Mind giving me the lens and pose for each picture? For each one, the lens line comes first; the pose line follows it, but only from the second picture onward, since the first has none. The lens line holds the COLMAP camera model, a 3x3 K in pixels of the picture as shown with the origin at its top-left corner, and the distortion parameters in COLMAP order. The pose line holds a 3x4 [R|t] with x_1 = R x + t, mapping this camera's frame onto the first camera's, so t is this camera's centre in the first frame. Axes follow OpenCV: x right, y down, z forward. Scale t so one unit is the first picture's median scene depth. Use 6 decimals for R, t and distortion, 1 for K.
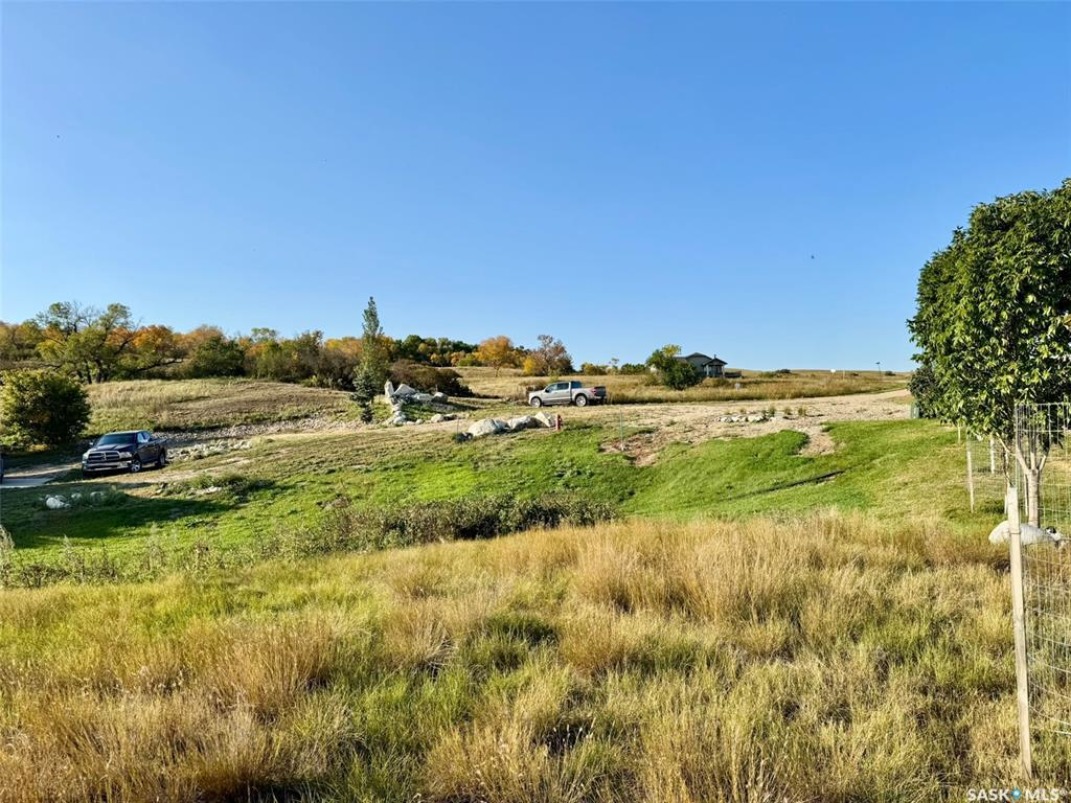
lens RADIAL K [[748.3, 0, 533.4], [0, 748.3, 395.5], [0, 0, 1]] dist [0.097788, -0.115336]
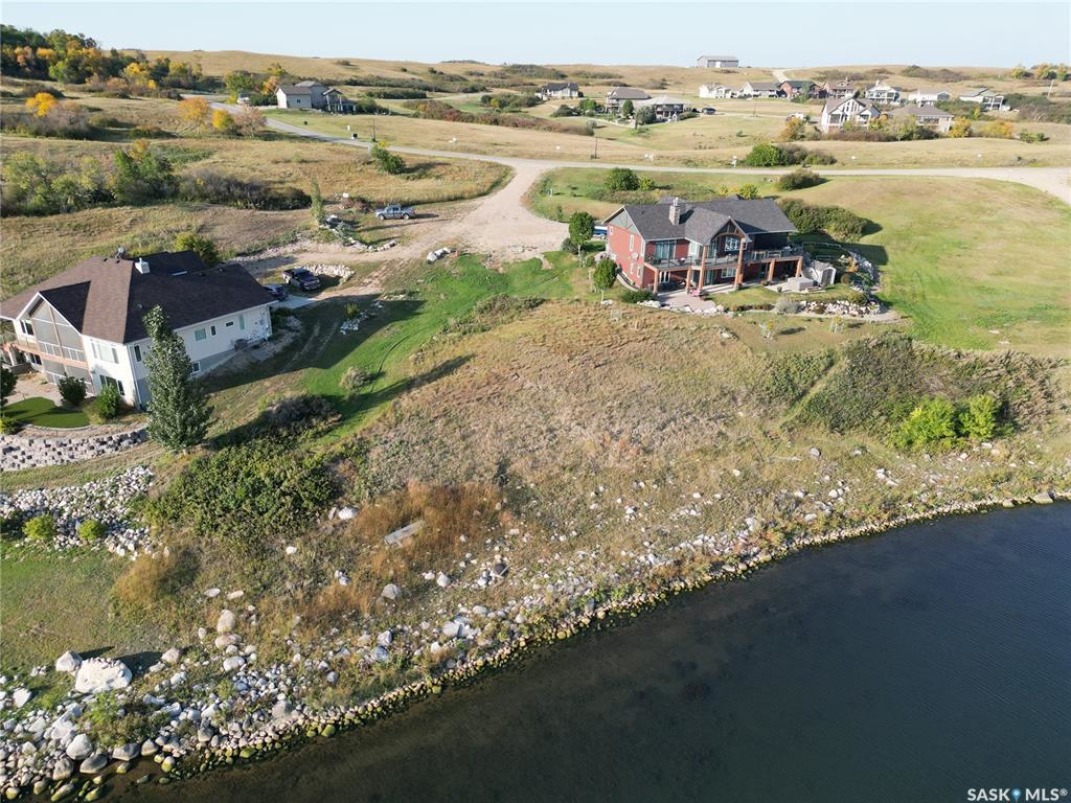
lens RADIAL K [[754.7, 0, 537.3], [0, 754.7, 405.8], [0, 0, 1]] dist [0.053513, -0.039123]
pose [[0.822200, -0.207815, 0.529906, -1.437320], [-0.042174, 0.906167, 0.420812, -0.699988], [-0.567635, -0.368339, 0.736286, -1.613686]]
